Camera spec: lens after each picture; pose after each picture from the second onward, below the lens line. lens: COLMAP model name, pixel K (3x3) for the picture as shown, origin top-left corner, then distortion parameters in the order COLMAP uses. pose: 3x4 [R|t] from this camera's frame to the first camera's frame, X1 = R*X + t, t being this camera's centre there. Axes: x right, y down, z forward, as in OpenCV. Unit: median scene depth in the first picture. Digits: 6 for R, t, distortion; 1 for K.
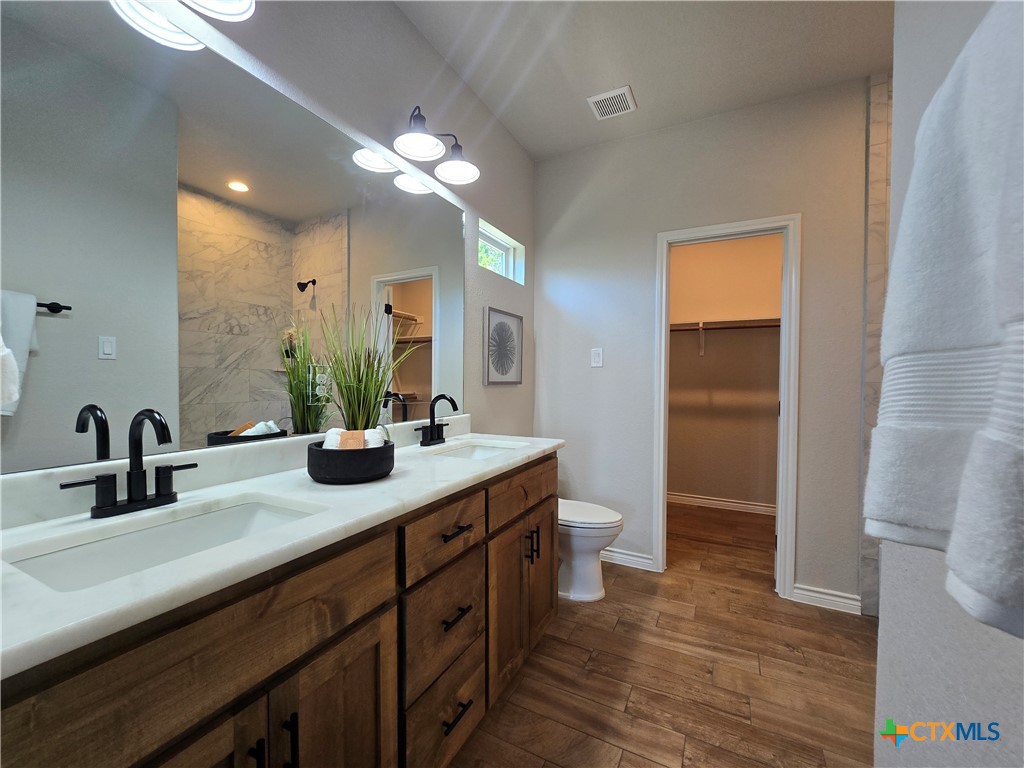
lens RADIAL K [[418.9, 0, 509.5], [0, 418.9, 387.2], [0, 0, 1]] dist [-0.004348, 0.001135]
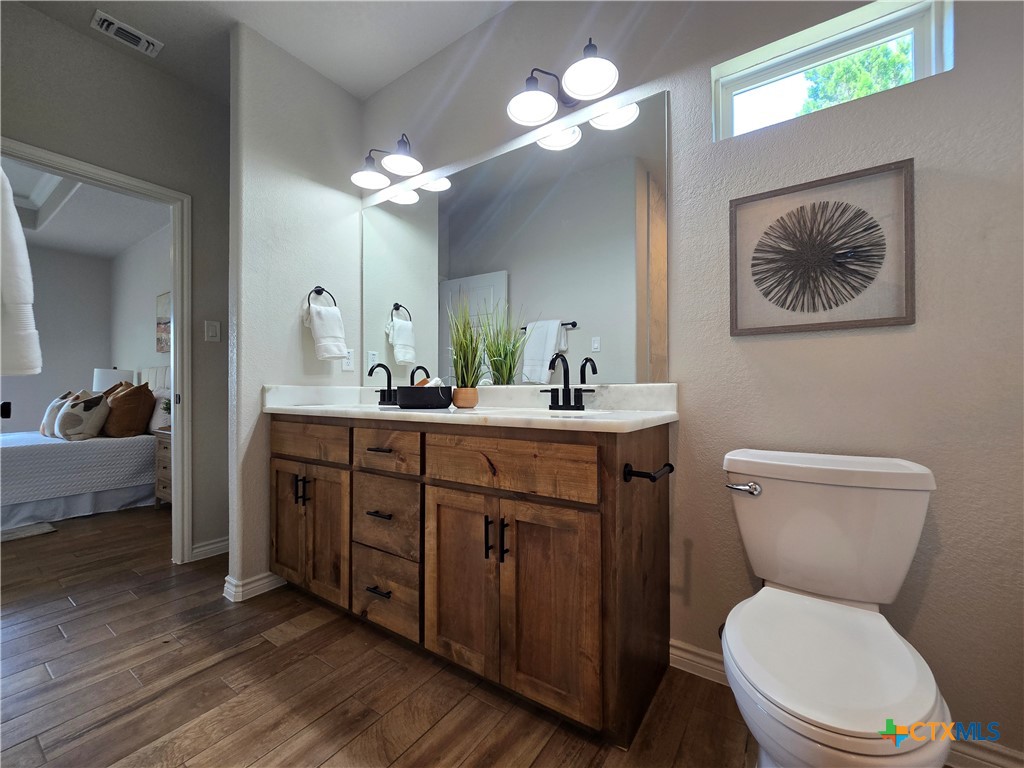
lens RADIAL K [[418.9, 0, 504.8], [0, 418.9, 386.7], [0, 0, 1]] dist [-0.004348, 0.001135]
pose [[-0.126411, -0.012214, -0.991903, 0.912230], [-0.017627, 0.999794, -0.010065, 0.123528], [0.991821, 0.016212, -0.126601, 1.247154]]
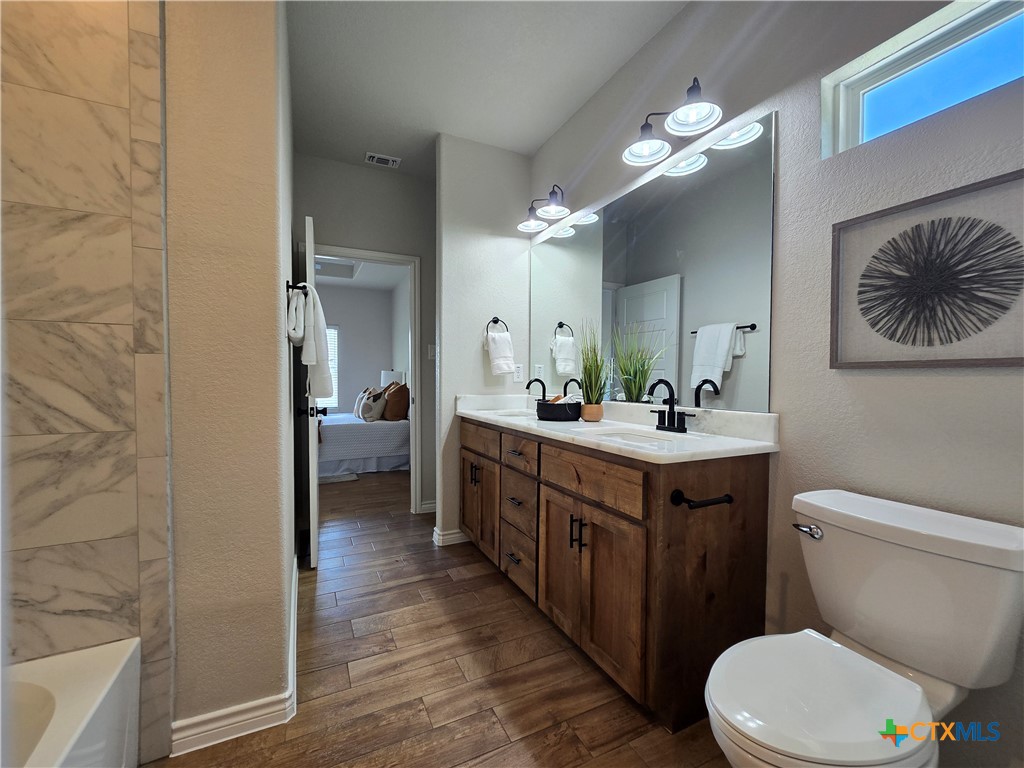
lens RADIAL K [[418.9, 0, 508.6], [0, 418.9, 387.9], [0, 0, 1]] dist [-0.004348, 0.001135]
pose [[-0.594625, 0.012801, -0.803901, 1.035741], [-0.022867, 0.999199, 0.032825, 0.016538], [0.803678, 0.037901, -0.593857, 1.611253]]
